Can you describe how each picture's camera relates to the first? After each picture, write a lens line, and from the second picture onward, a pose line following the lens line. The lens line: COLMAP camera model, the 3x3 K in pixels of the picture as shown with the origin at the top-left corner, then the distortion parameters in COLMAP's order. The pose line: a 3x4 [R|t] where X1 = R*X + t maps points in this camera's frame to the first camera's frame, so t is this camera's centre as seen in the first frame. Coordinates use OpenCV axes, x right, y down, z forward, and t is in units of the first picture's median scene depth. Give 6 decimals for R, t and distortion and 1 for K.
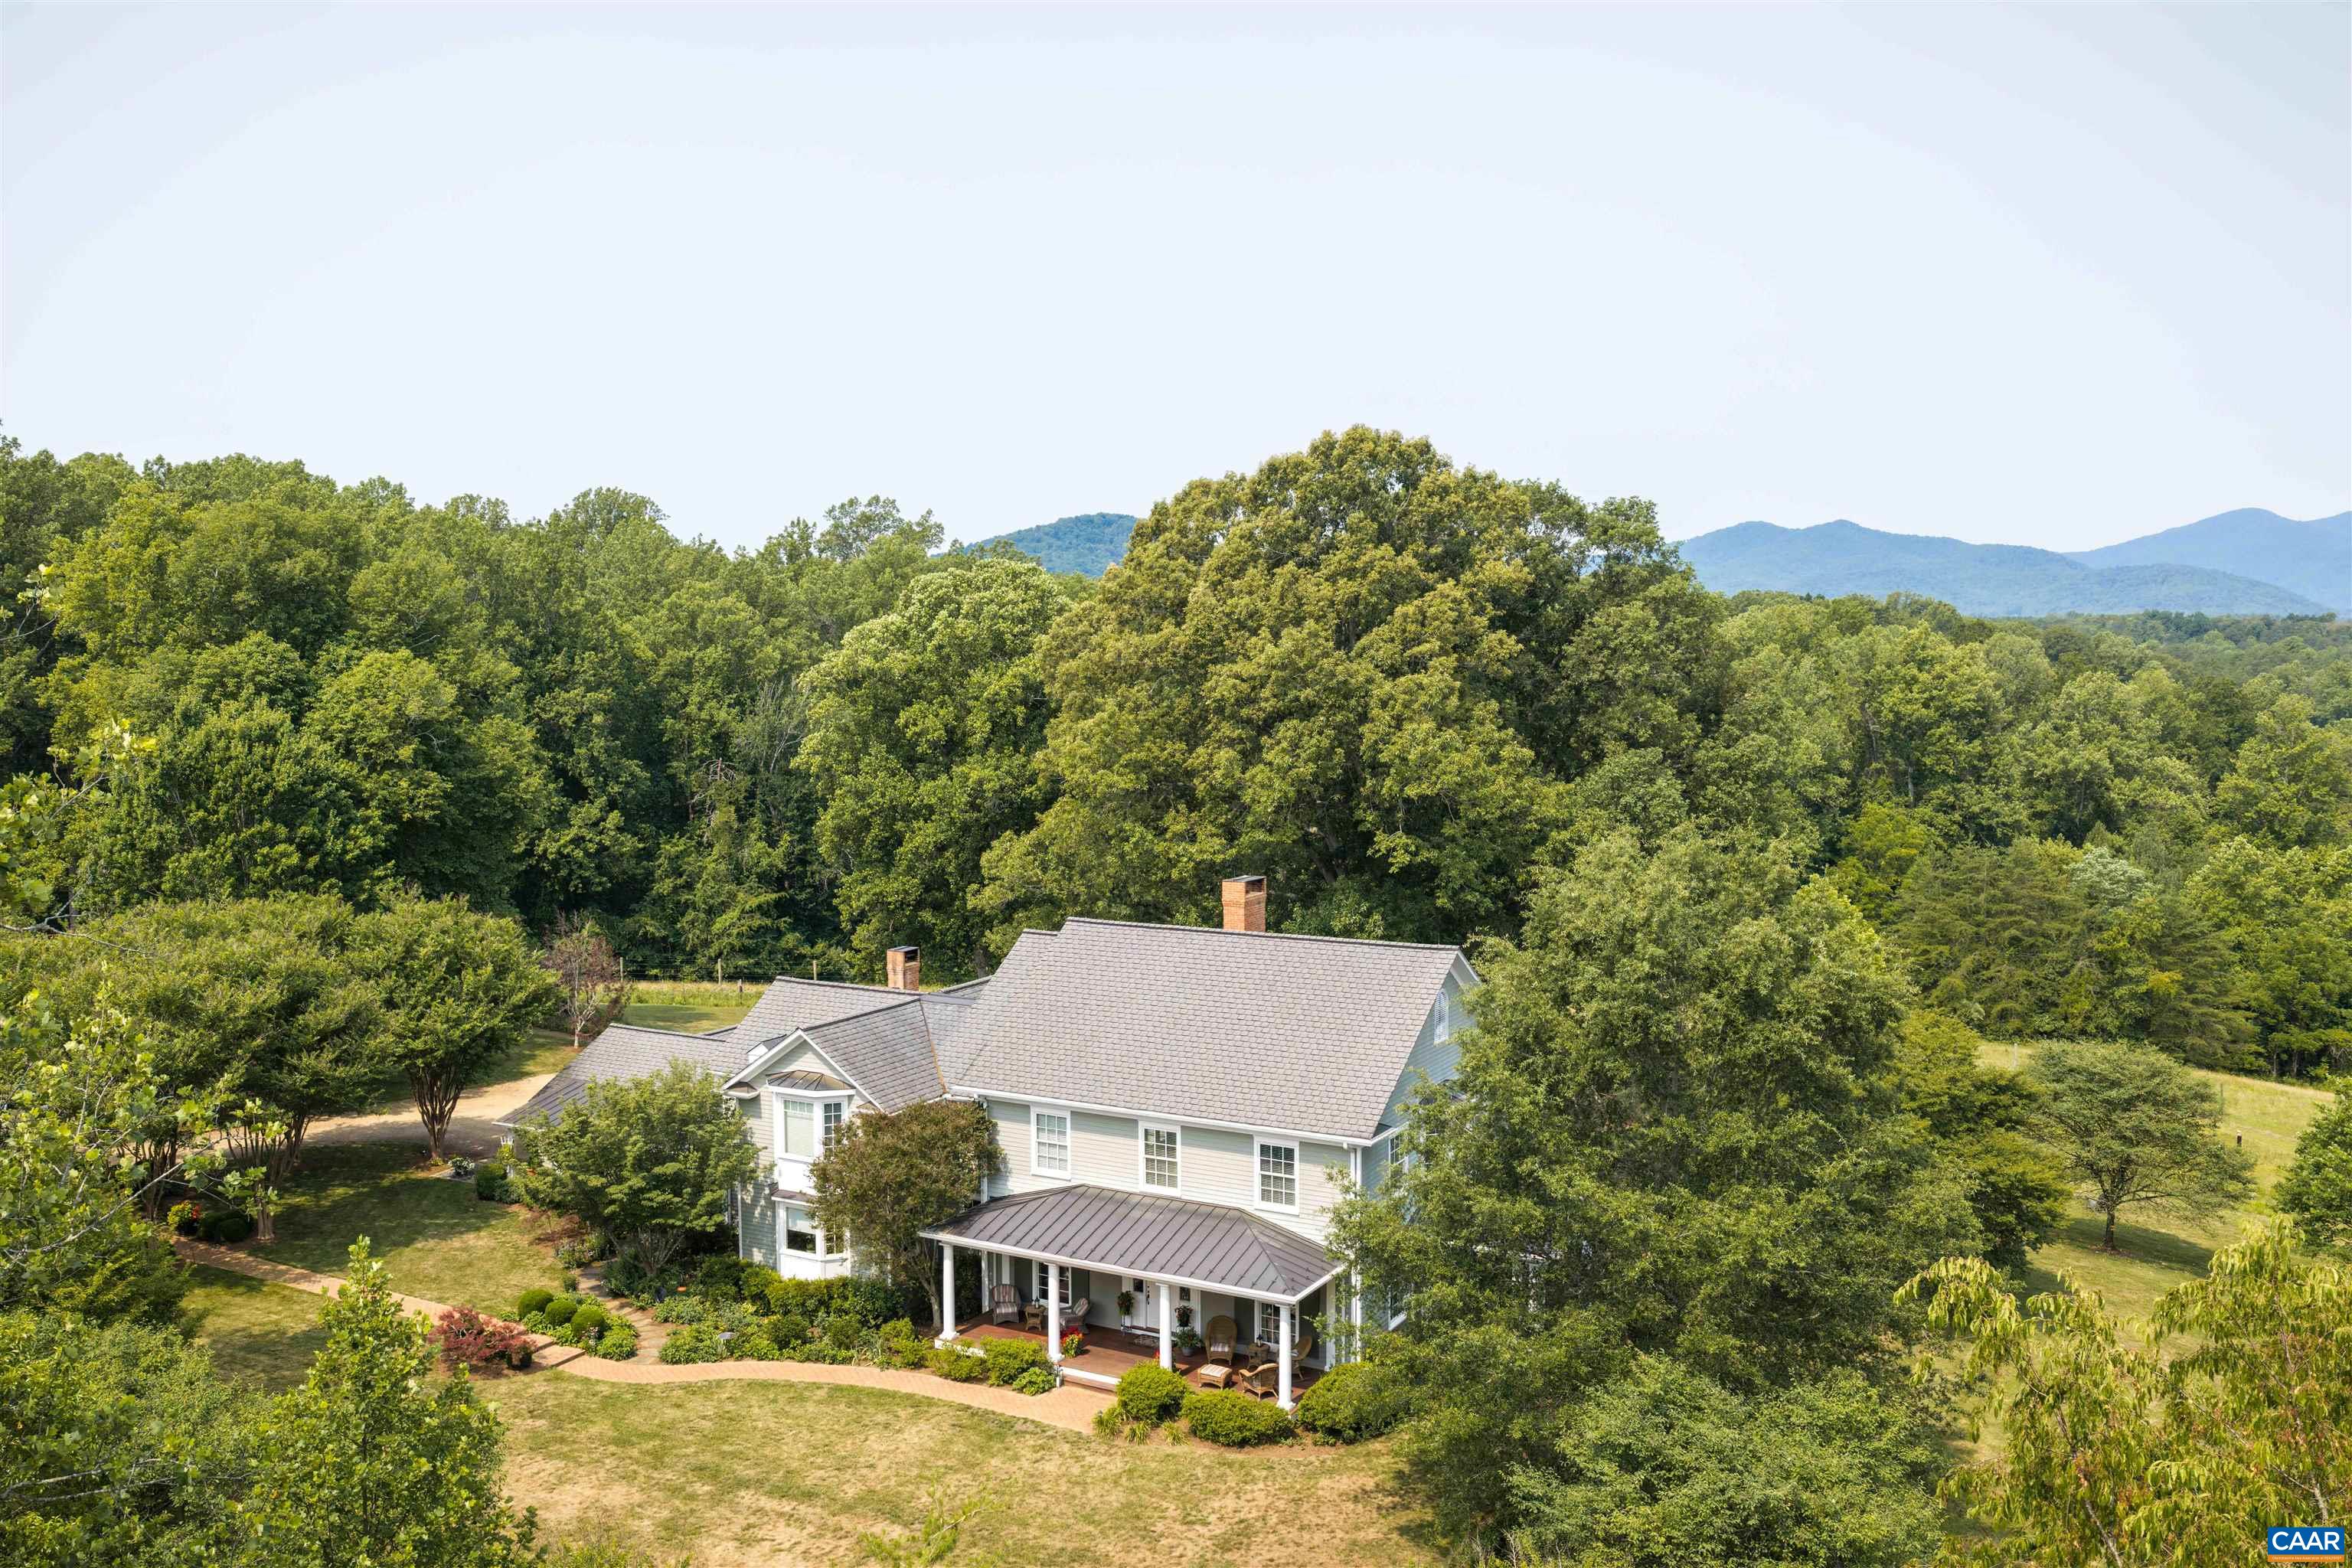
lens RADIAL K [[1949.7, 0, 1174.3], [0, 1949.7, 779.7], [0, 0, 1]] dist [0.017097, -0.019162]
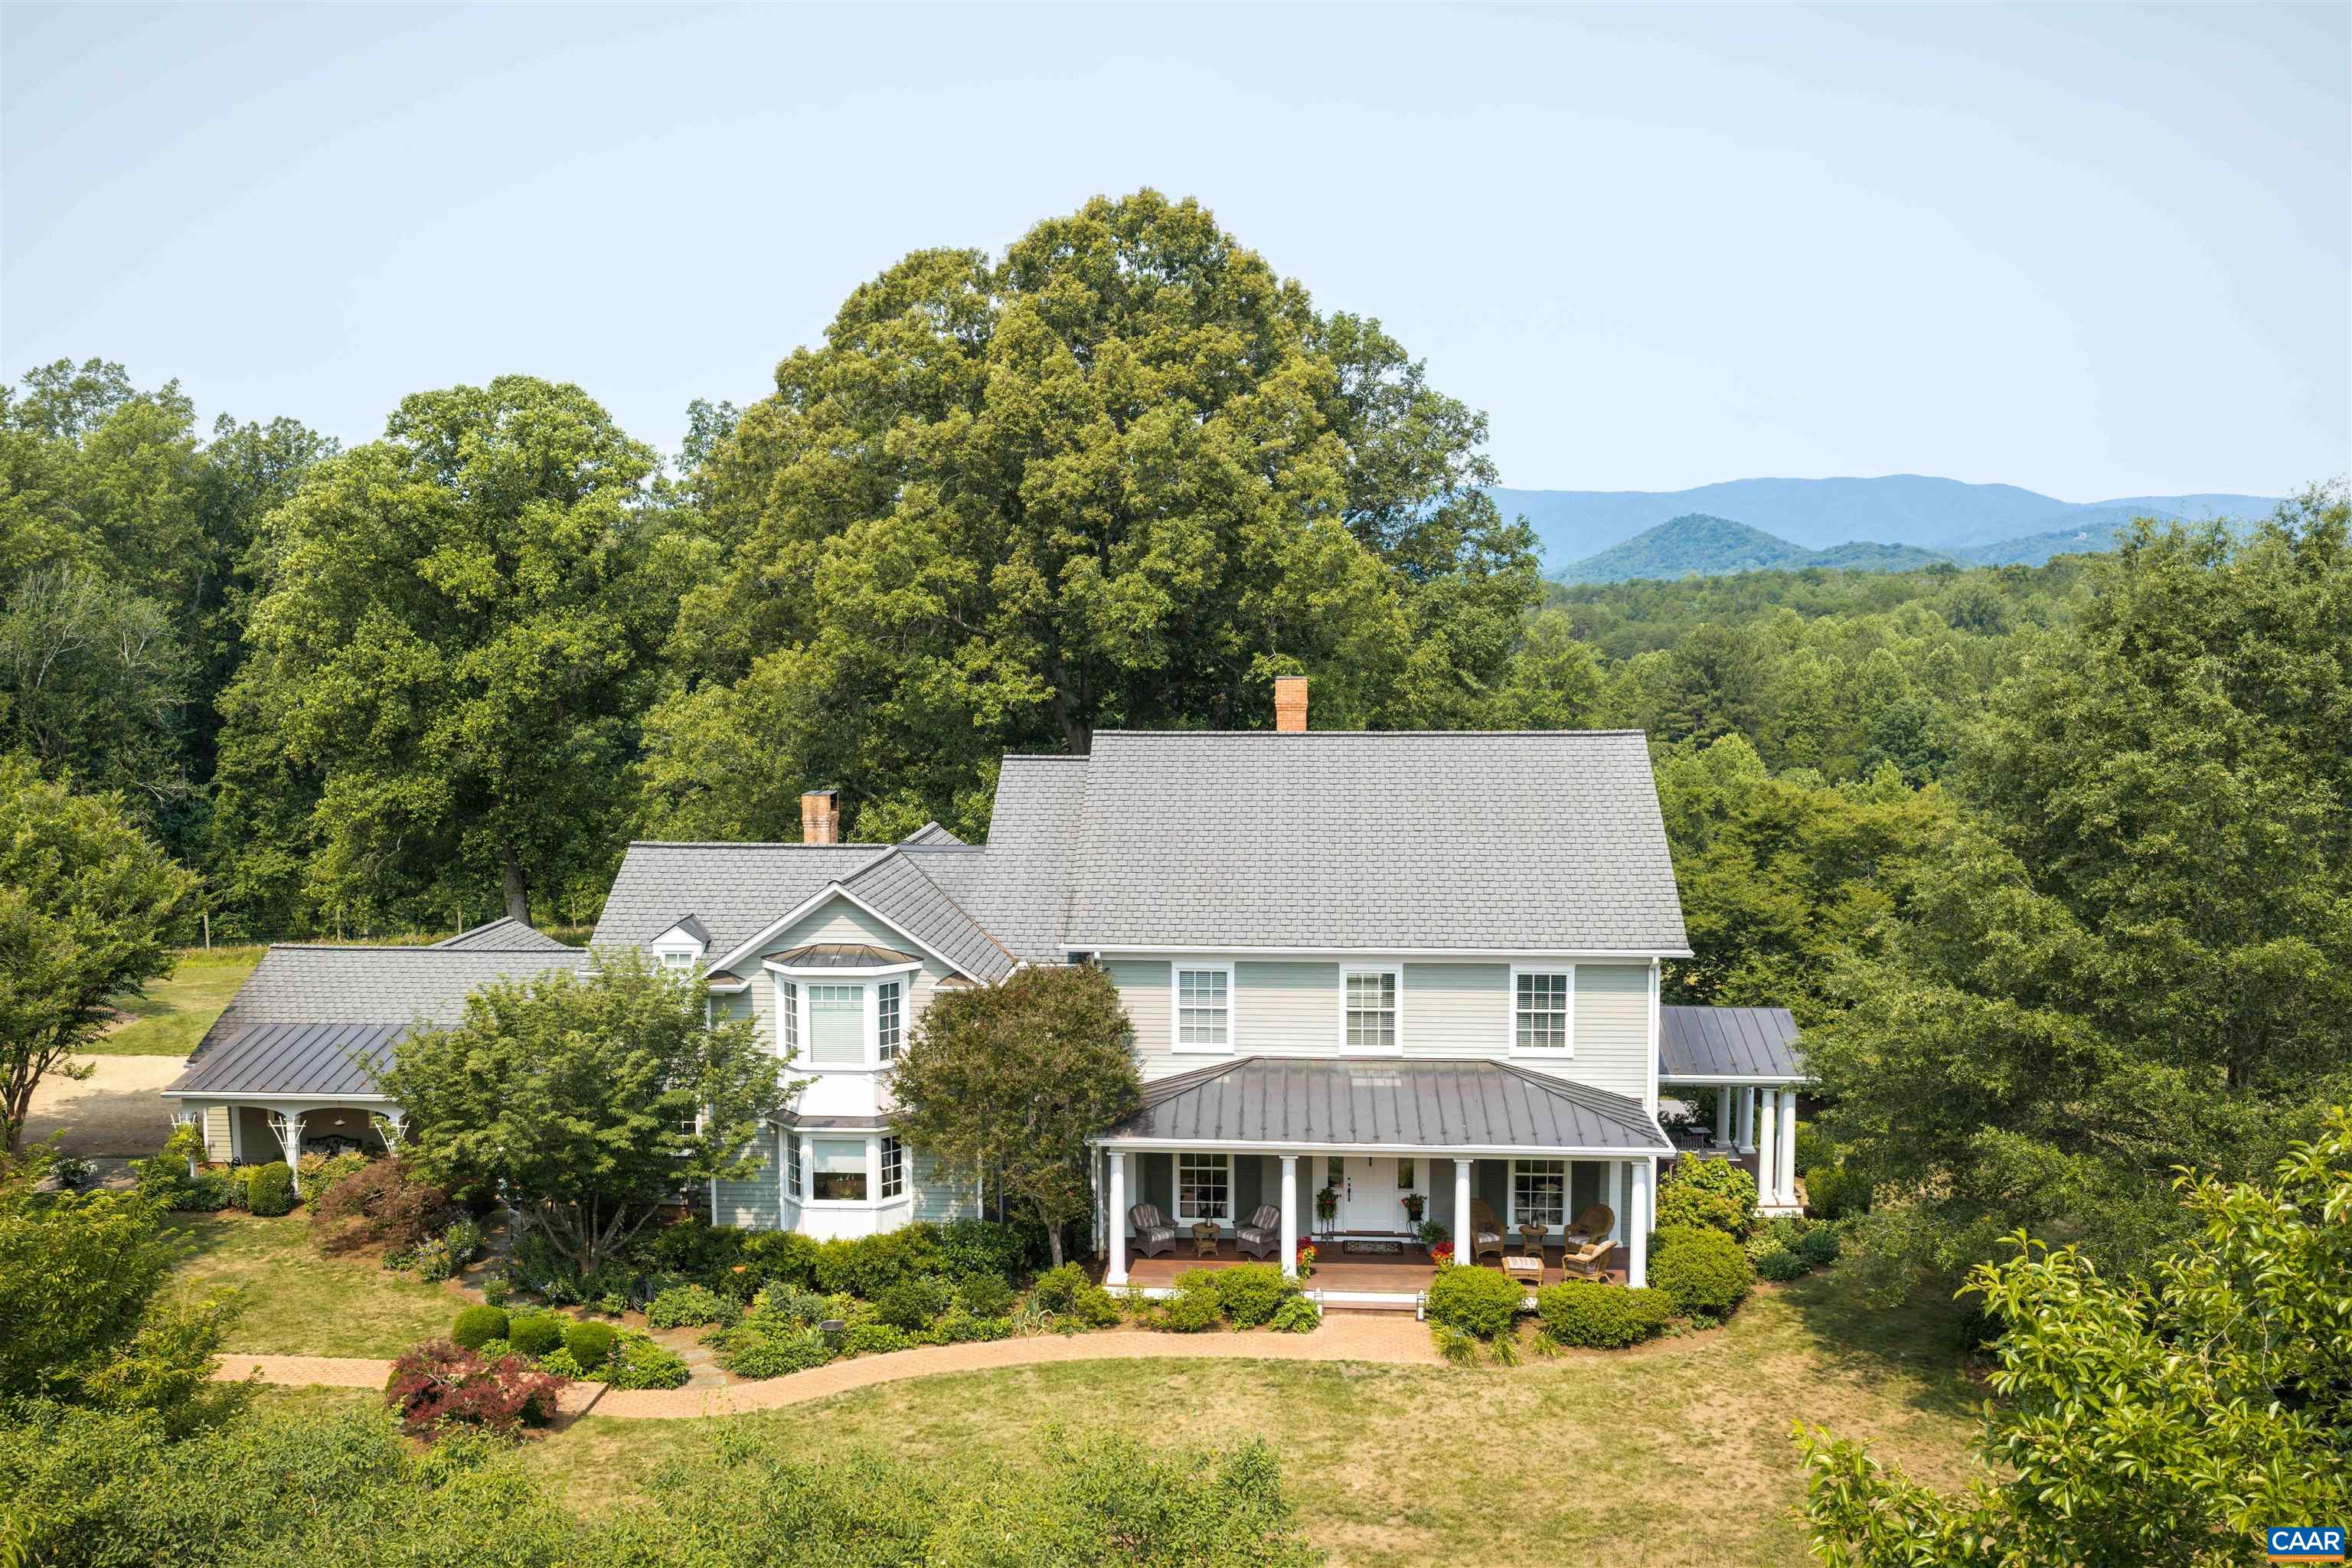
lens RADIAL K [[1949.7, 0, 1176.8], [0, 1949.7, 789.7], [0, 0, 1]] dist [0.017097, -0.019162]
pose [[0.903231, -0.038626, 0.427413, -0.377284], [0.029742, 0.999181, 0.027446, 0.079415], [-0.428123, -0.012078, 0.903640, 0.319565]]
